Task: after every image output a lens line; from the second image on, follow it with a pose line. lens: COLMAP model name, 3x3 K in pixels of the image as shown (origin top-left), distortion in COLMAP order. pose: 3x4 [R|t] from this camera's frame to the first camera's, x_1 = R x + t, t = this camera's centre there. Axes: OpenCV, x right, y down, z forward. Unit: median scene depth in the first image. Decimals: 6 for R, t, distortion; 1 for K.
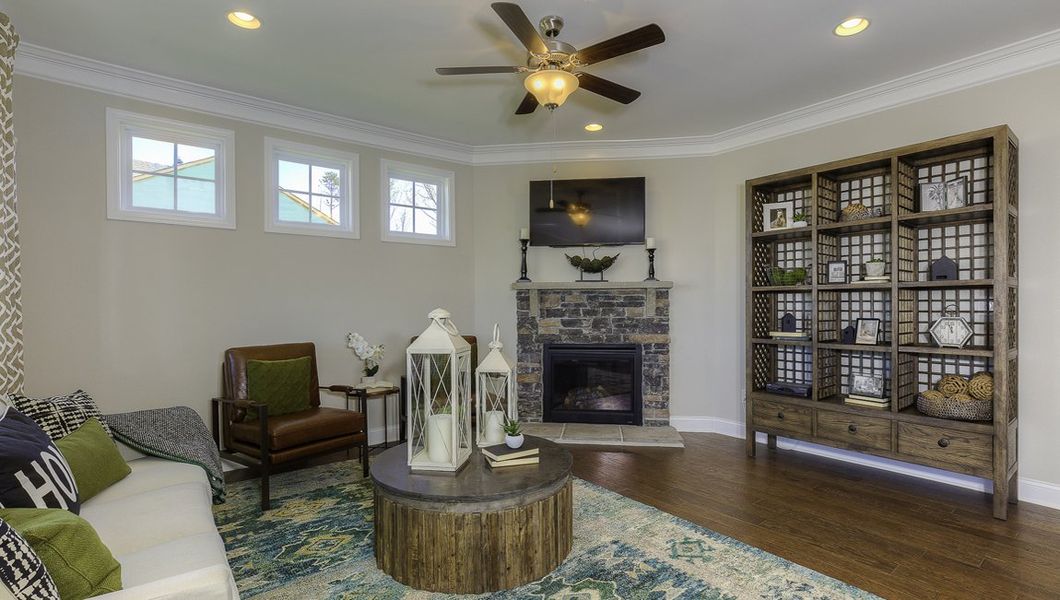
lens RADIAL K [[482.1, 0, 531.9], [0, 482.1, 300.5], [0, 0, 1]] dist [-0.003056, 0.000486]
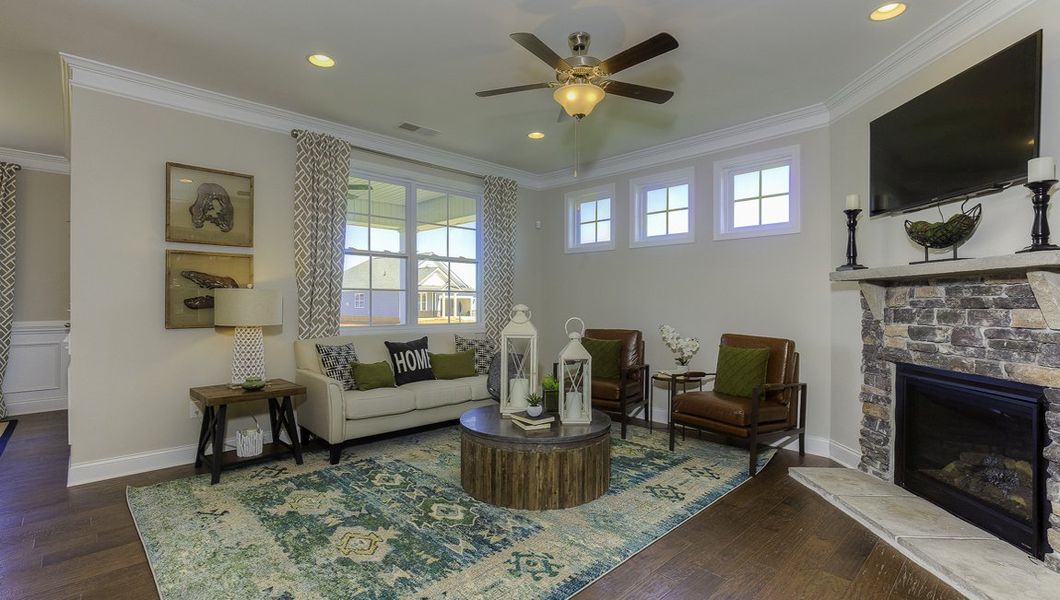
lens RADIAL K [[479.9, 0, 528.8], [0, 479.9, 299.2], [0, 0, 1]] dist [-0.007207, 0.000417]
pose [[0.107422, -0.001906, -0.994212, 0.638809], [0.004507, 0.999989, -0.001430, 0.002873], [0.994203, -0.004328, 0.107429, 0.458689]]
